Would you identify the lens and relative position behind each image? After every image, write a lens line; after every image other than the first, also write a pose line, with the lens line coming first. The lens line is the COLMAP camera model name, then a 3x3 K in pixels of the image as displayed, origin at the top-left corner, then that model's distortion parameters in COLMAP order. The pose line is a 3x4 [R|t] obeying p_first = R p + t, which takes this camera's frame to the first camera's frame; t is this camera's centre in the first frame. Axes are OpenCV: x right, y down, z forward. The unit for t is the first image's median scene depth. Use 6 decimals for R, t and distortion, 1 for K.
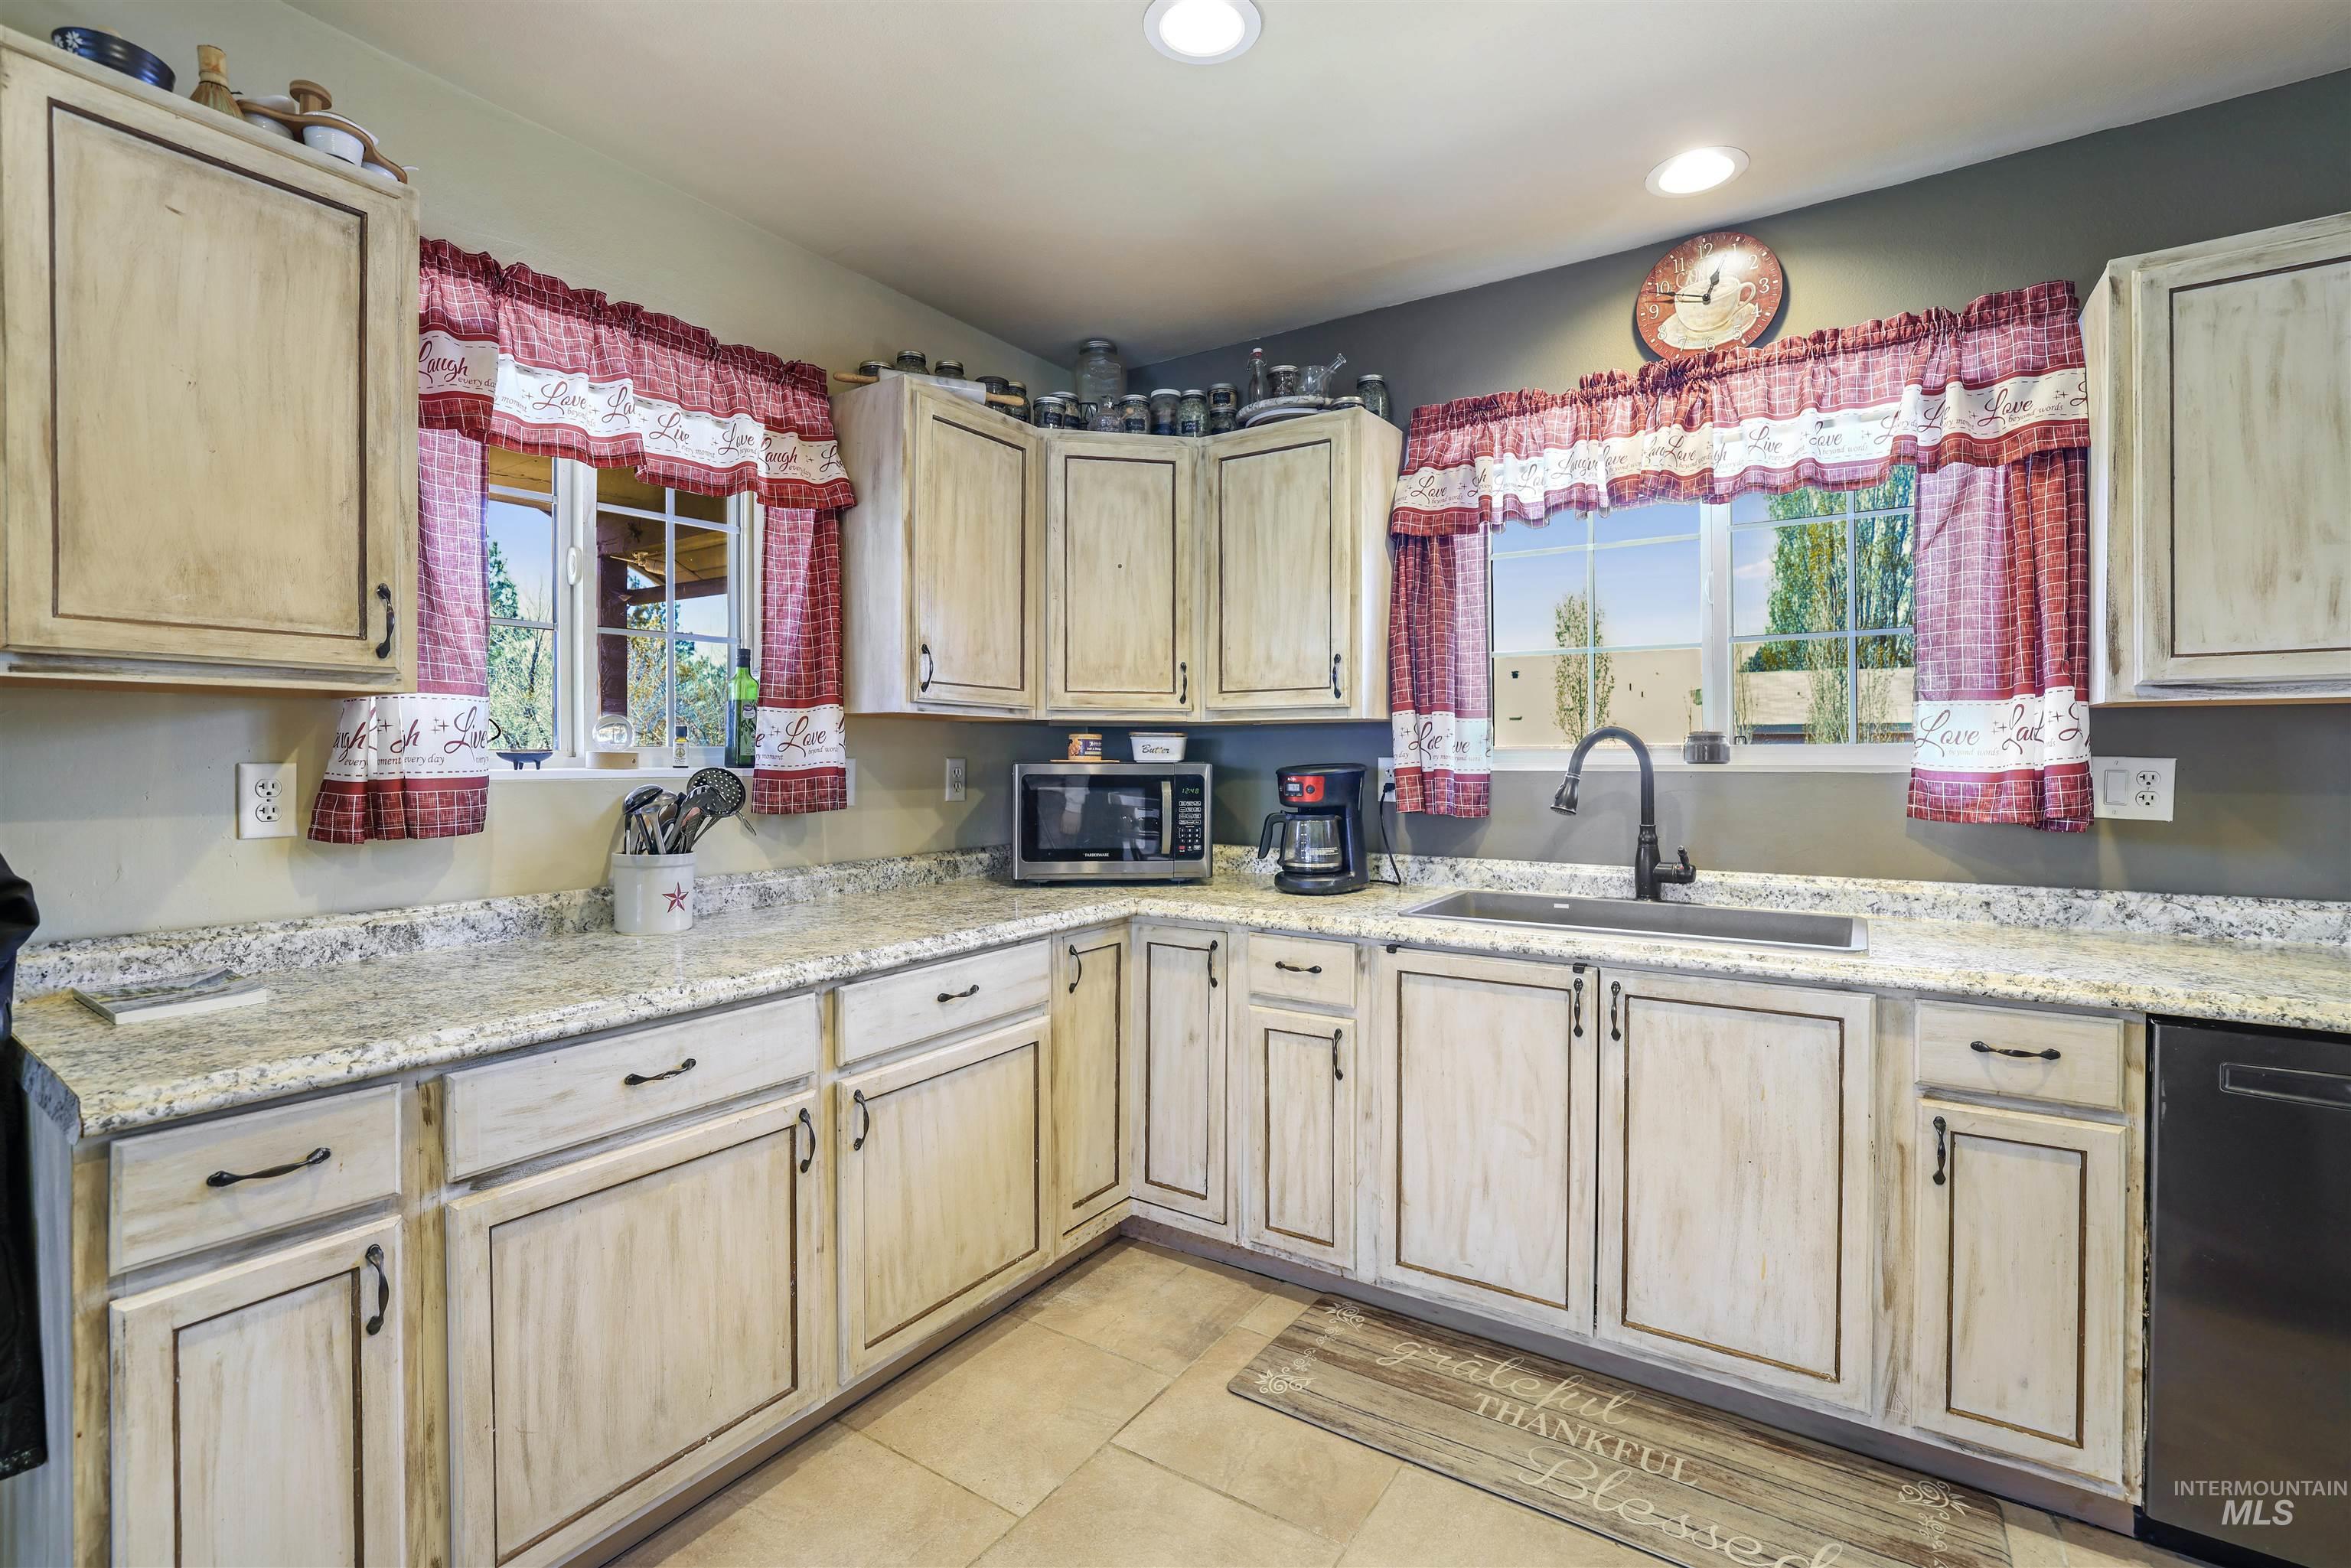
lens RADIAL K [[1047.9, 0, 1134.0], [0, 1047.9, 762.3], [0, 0, 1]] dist [-0.047970, 0.019464]
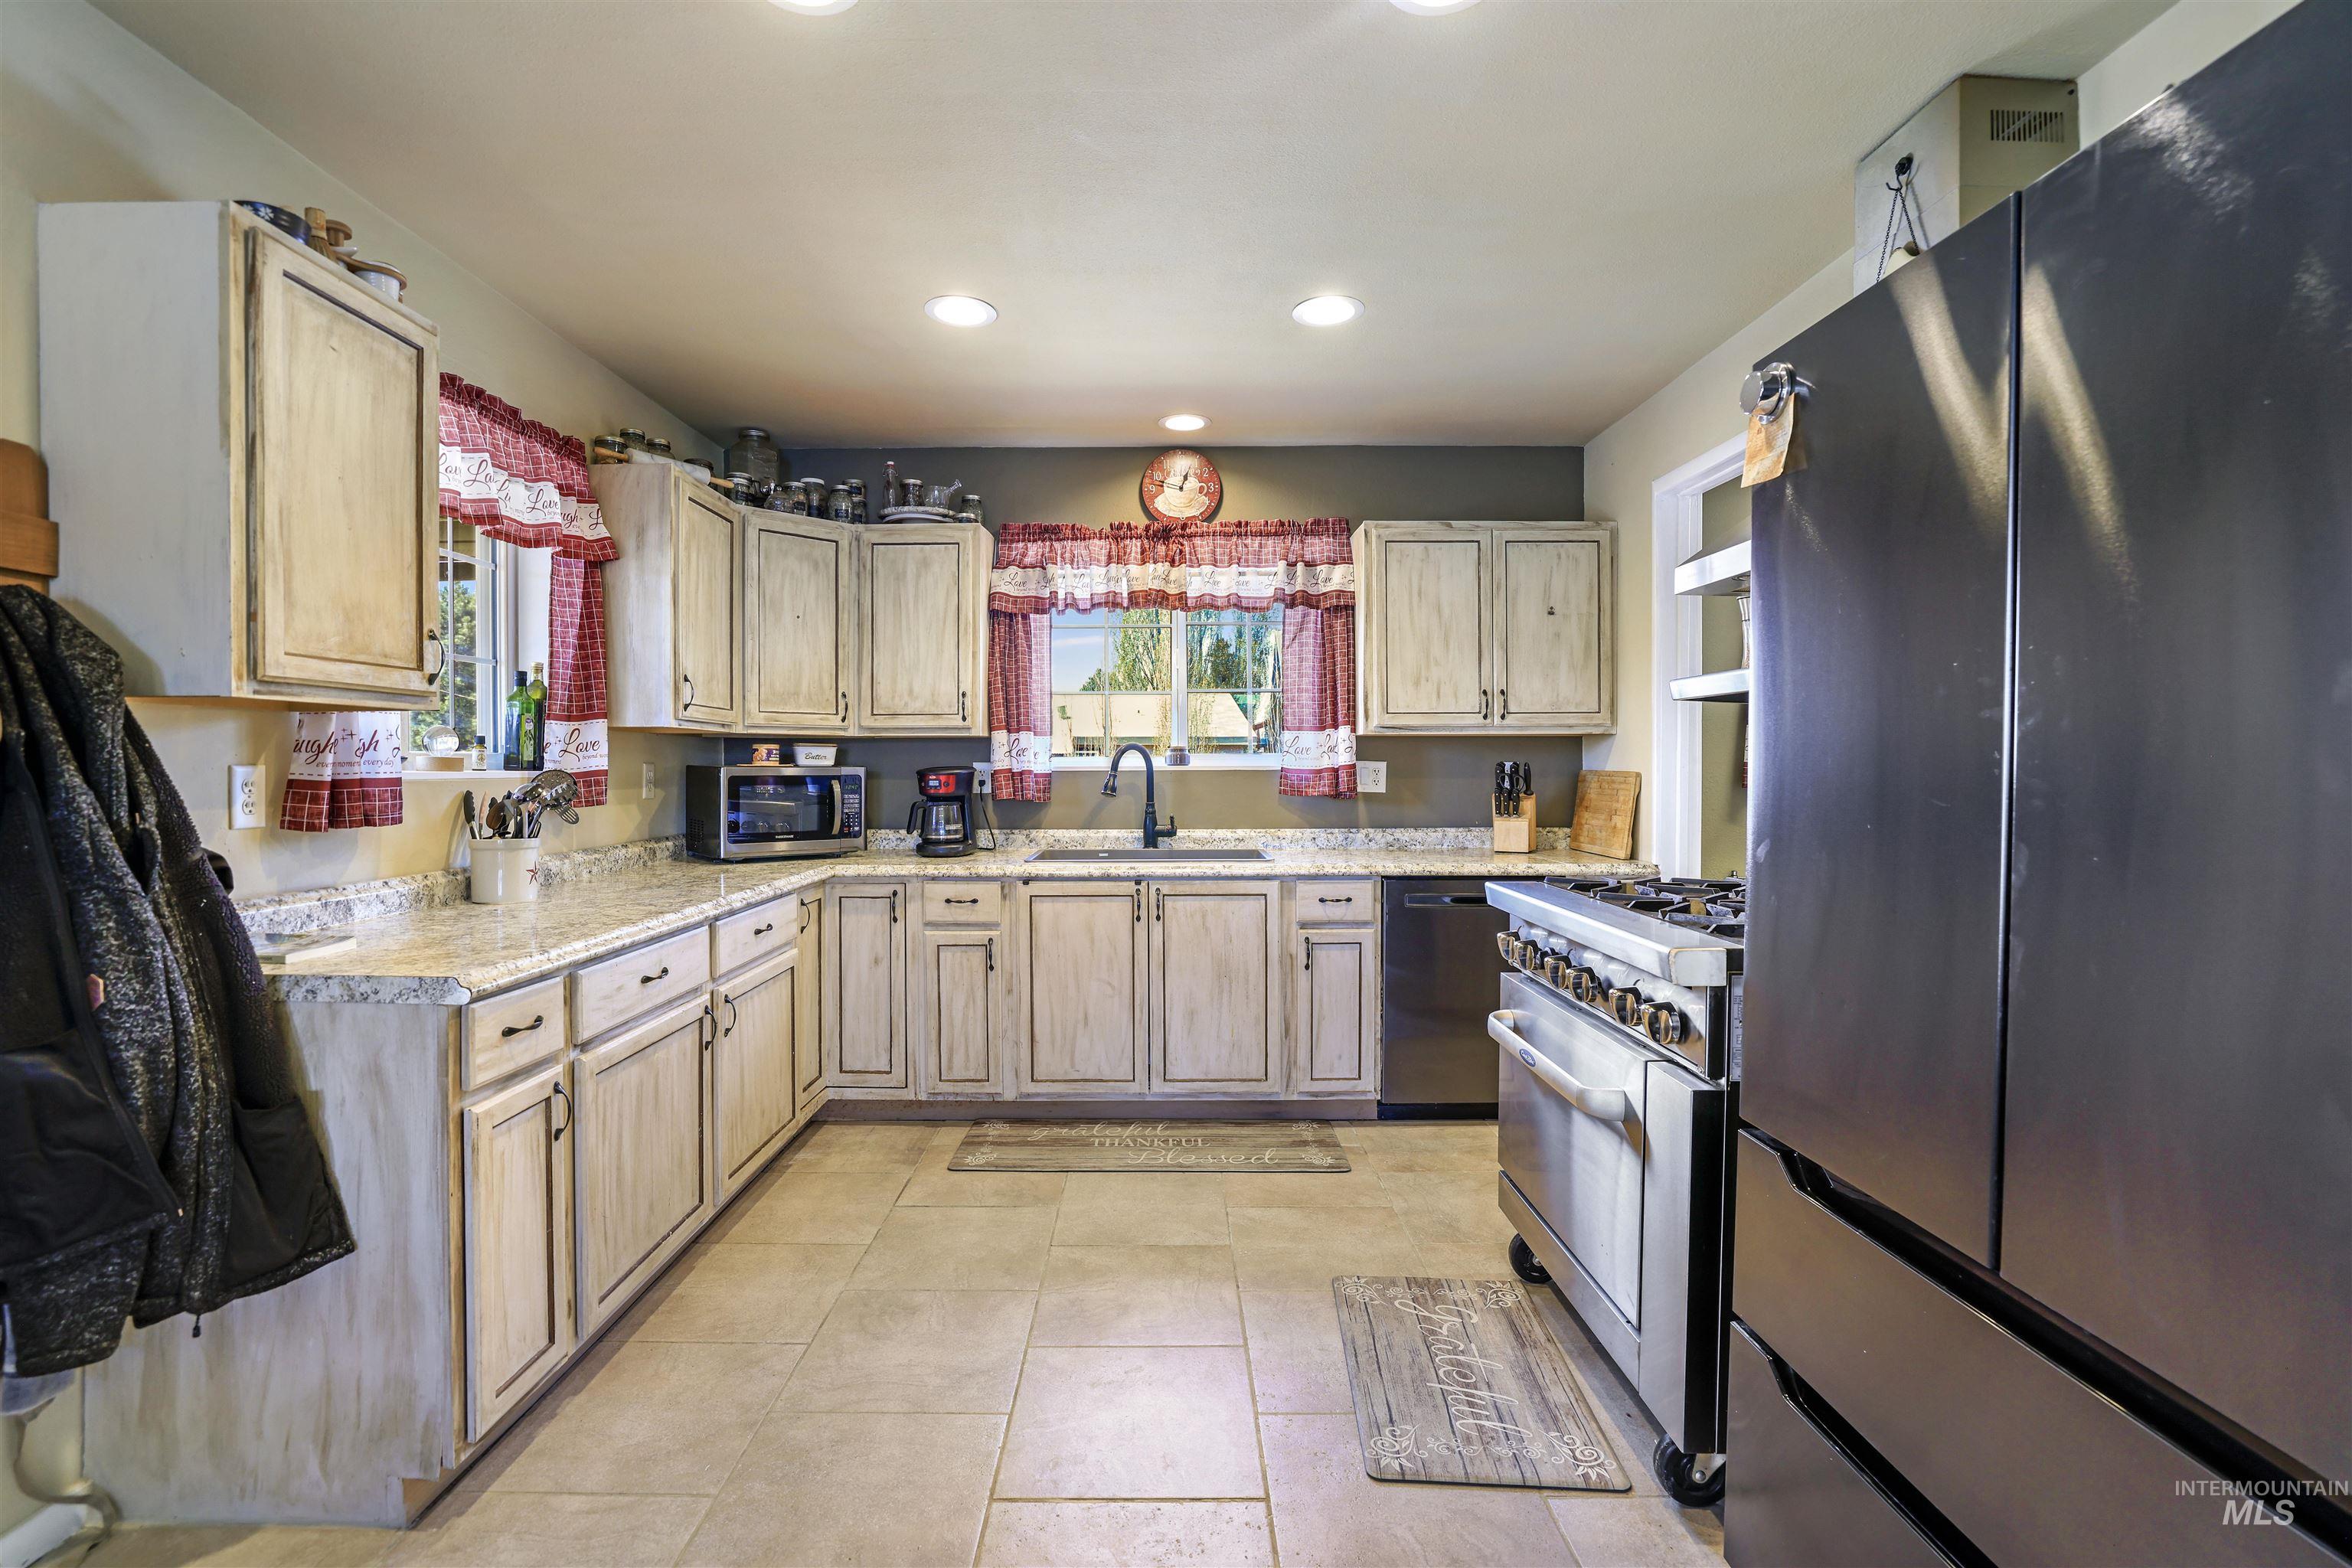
lens RADIAL K [[1050.4, 0, 1135.8], [0, 1050.4, 775.4], [0, 0, 1]] dist [-0.042943, 0.019074]
pose [[0.835000, -0.007234, 0.550203, -0.460505], [0.005037, 0.999972, 0.005504, 0.008100], [-0.550227, -0.001824, 0.835013, -0.398045]]
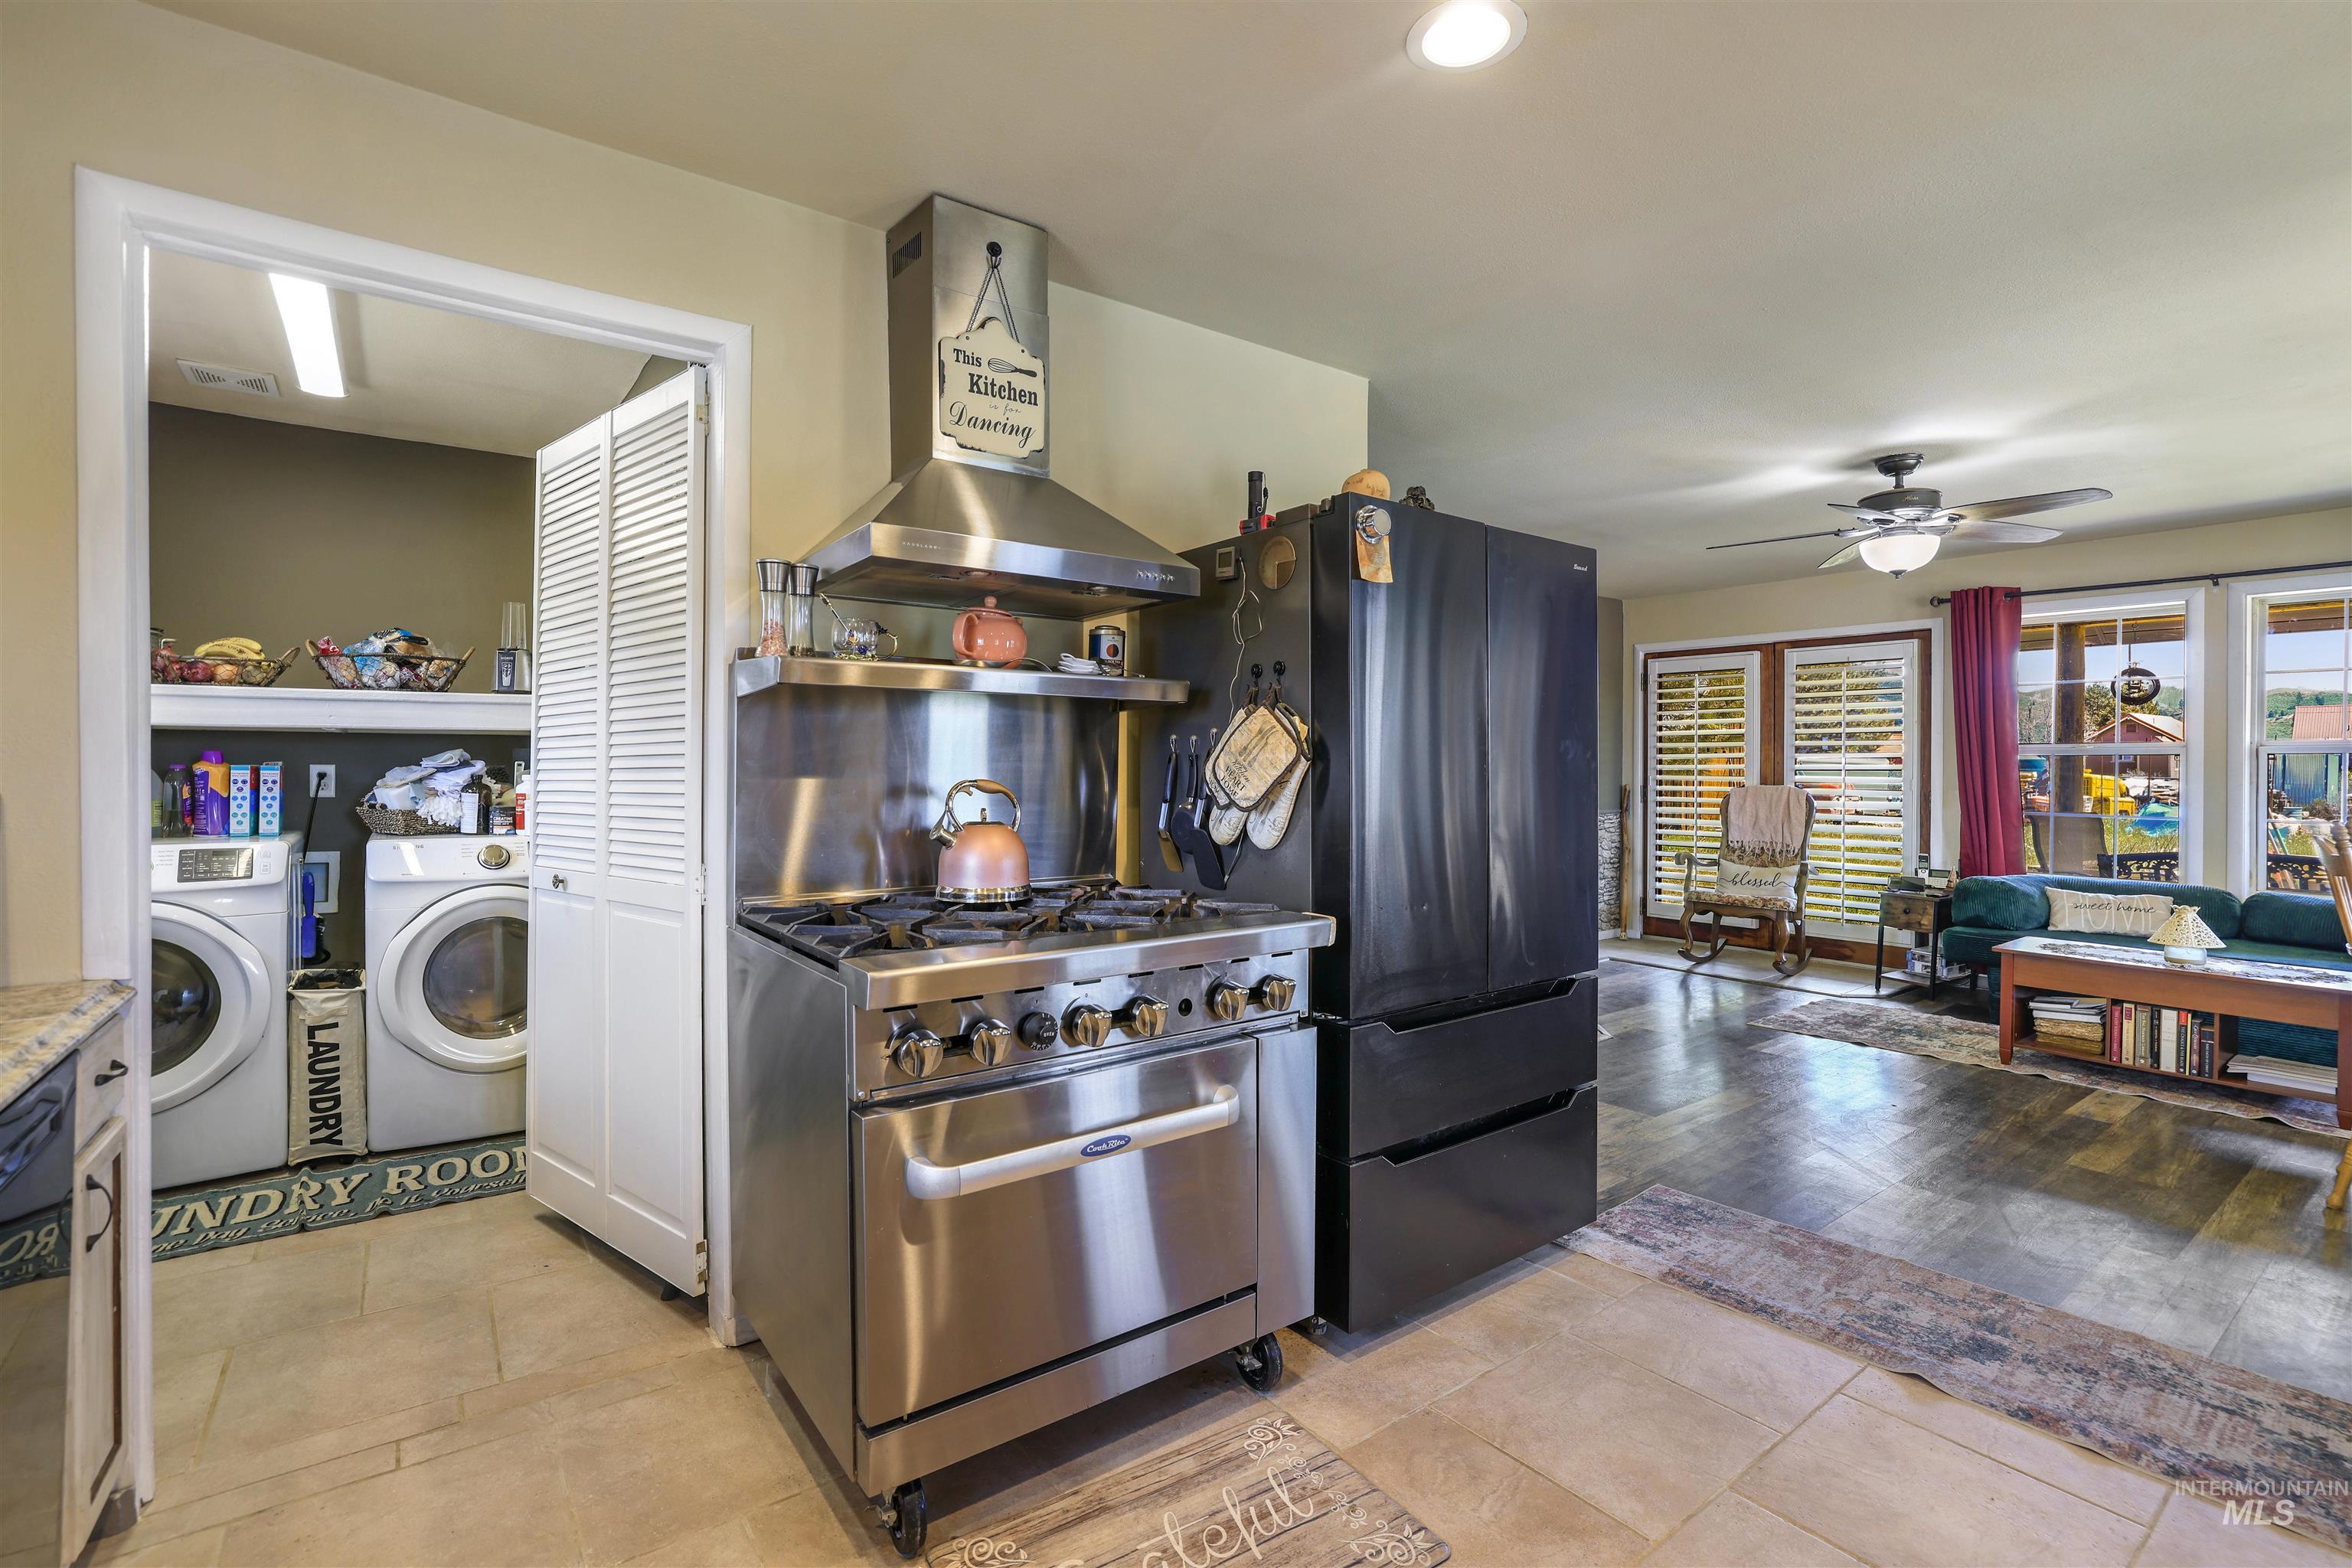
lens RADIAL K [[1078.4, 0, 1163.5], [0, 1078.4, 771.3], [0, 0, 1]] dist [0.002047, 0.000713]
pose [[-0.953671, -0.006563, 0.300780, 0.073600], [-0.001822, 0.999870, 0.016038, -0.007958], [-0.300846, 0.014747, -0.953559, 0.896762]]
